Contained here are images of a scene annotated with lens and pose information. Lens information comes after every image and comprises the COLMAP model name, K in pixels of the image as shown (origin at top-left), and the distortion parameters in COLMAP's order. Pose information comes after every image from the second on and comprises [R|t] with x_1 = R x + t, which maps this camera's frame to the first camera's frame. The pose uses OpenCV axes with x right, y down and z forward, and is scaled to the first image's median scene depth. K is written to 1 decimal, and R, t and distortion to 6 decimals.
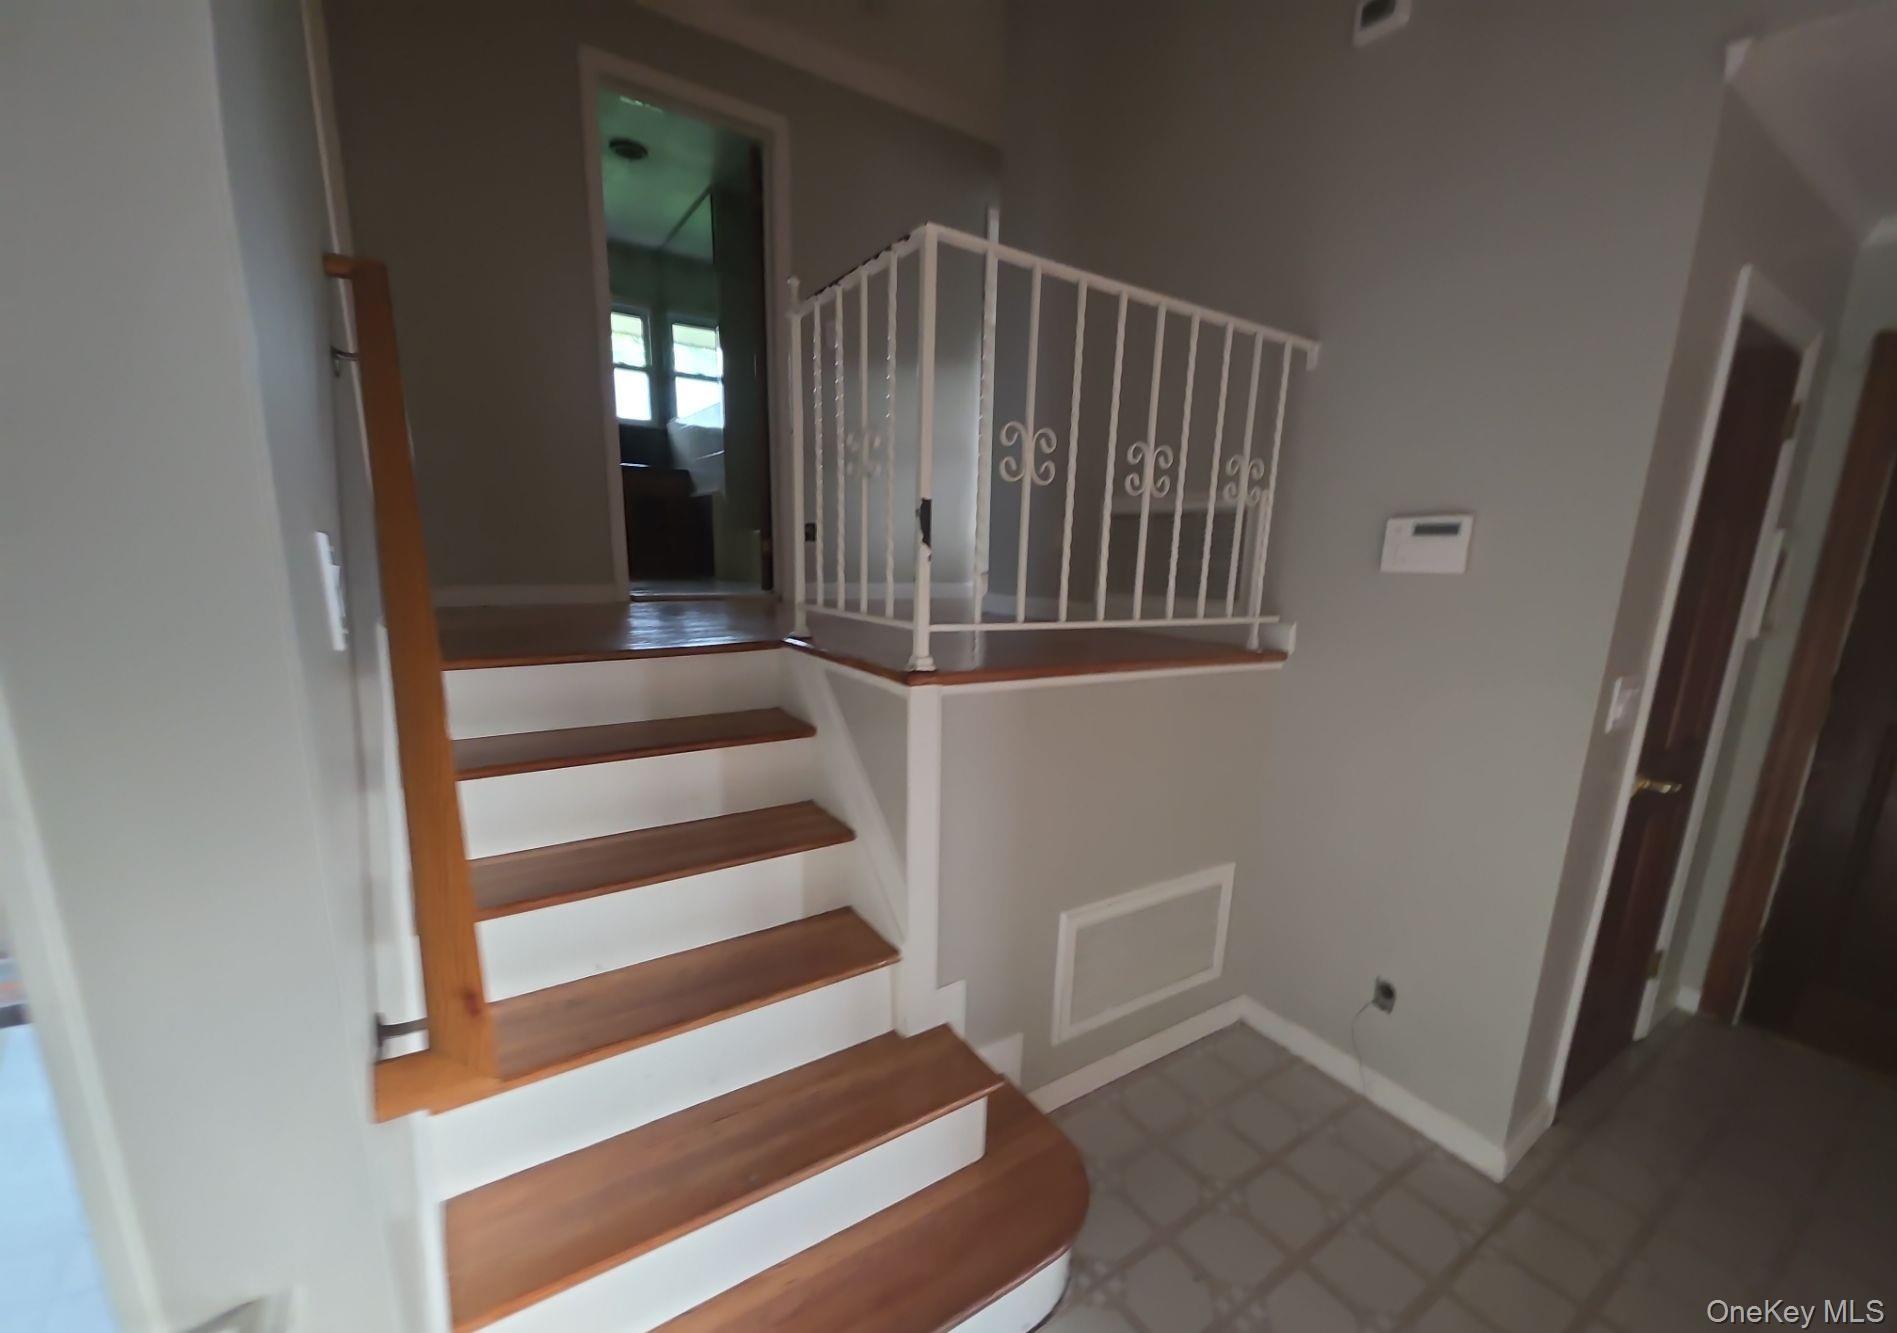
lens RADIAL K [[767.2, 0, 978.2], [0, 767.2, 722.6], [0, 0, 1]] dist [0.014323, -0.010530]
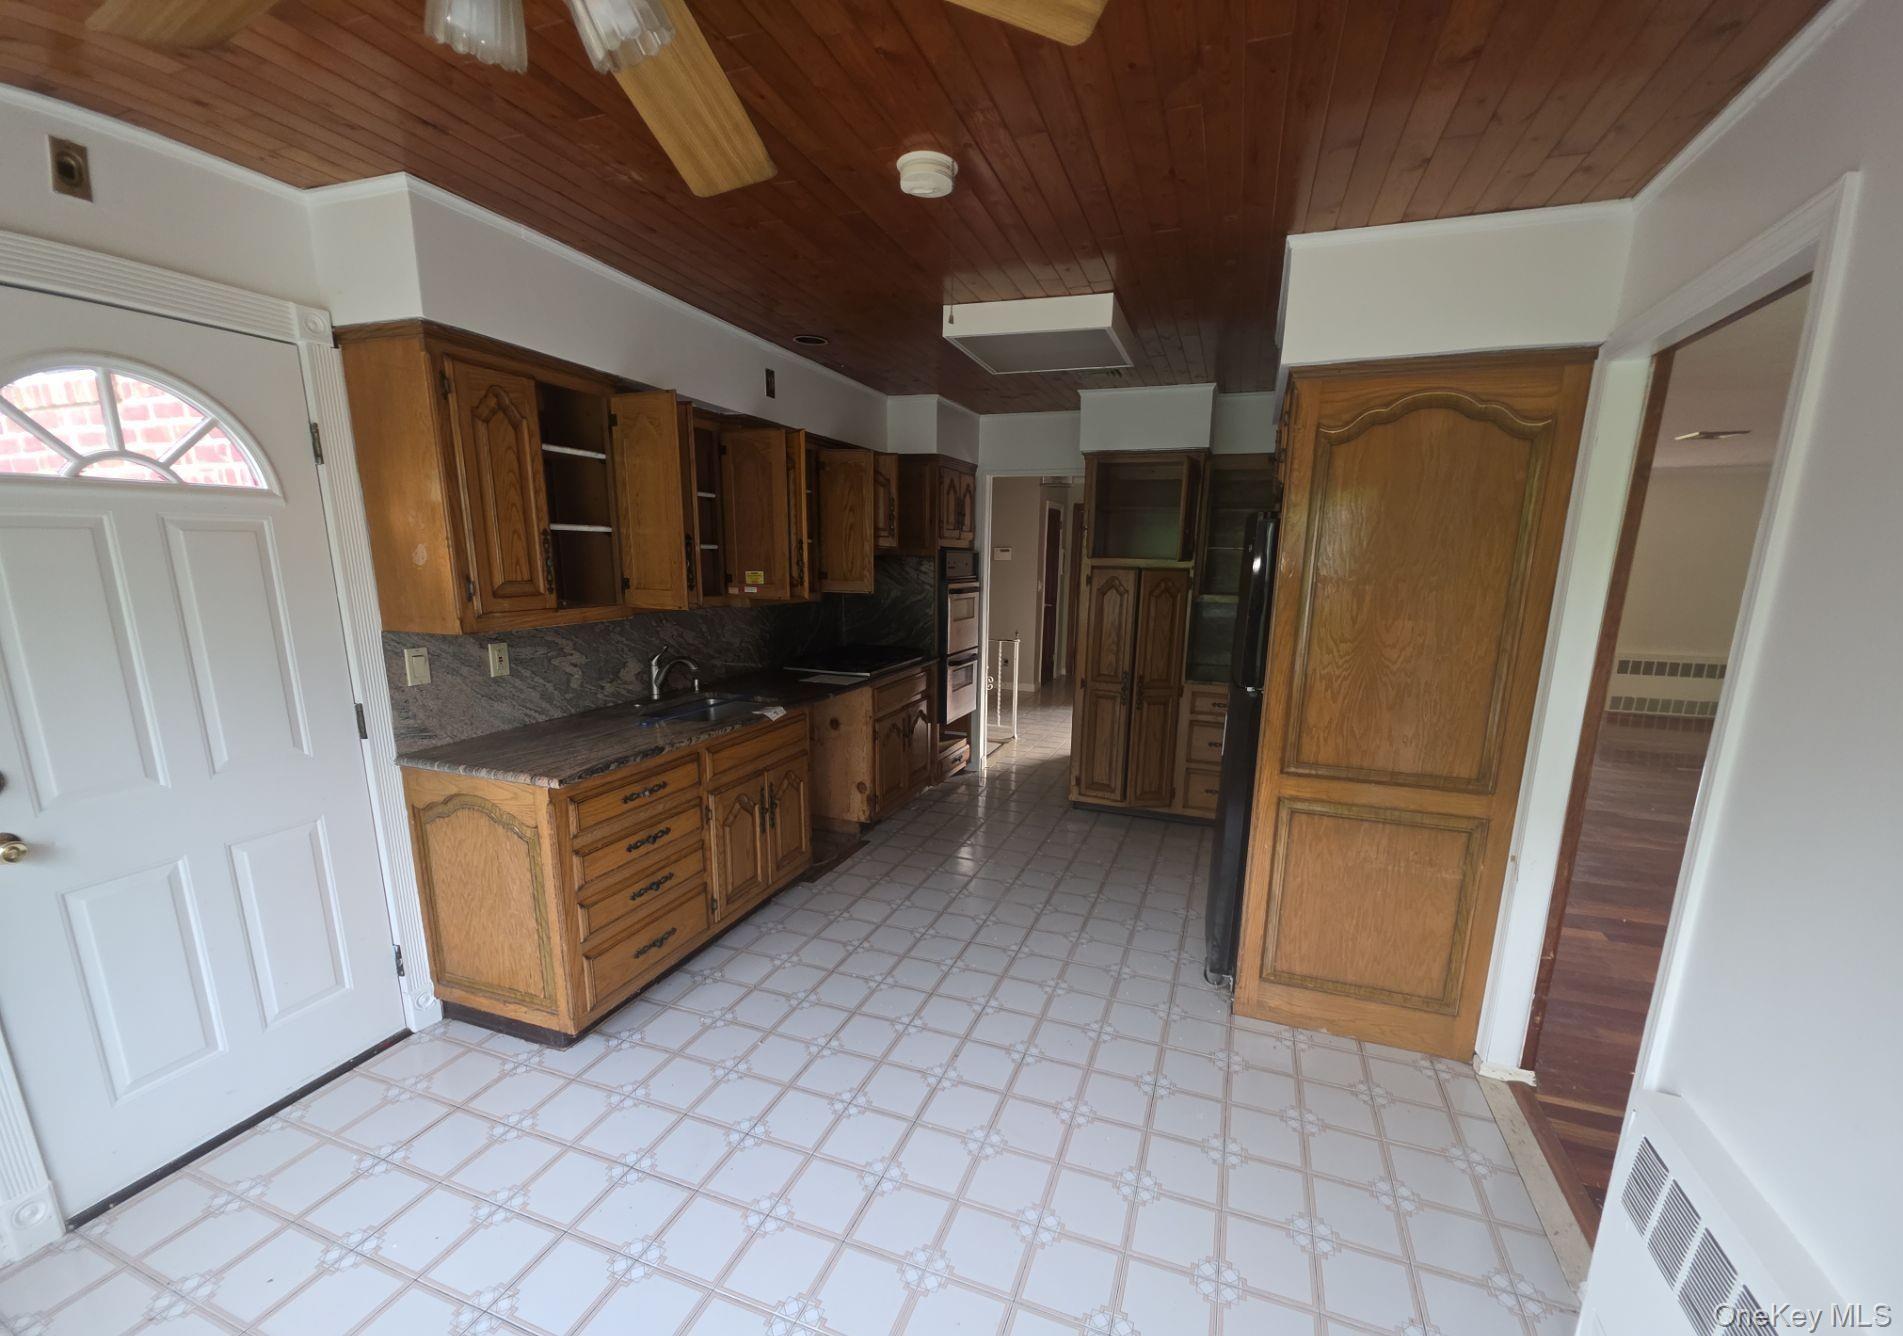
lens RADIAL K [[767.0, 0, 974.8], [0, 767.0, 718.9], [0, 0, 1]] dist [0.000882, -0.000060]
pose [[0.811971, -0.137933, 0.567166, -2.200315], [0.134131, 0.989767, 0.048682, 0.478299], [-0.568077, 0.036547, 0.822163, -2.527563]]
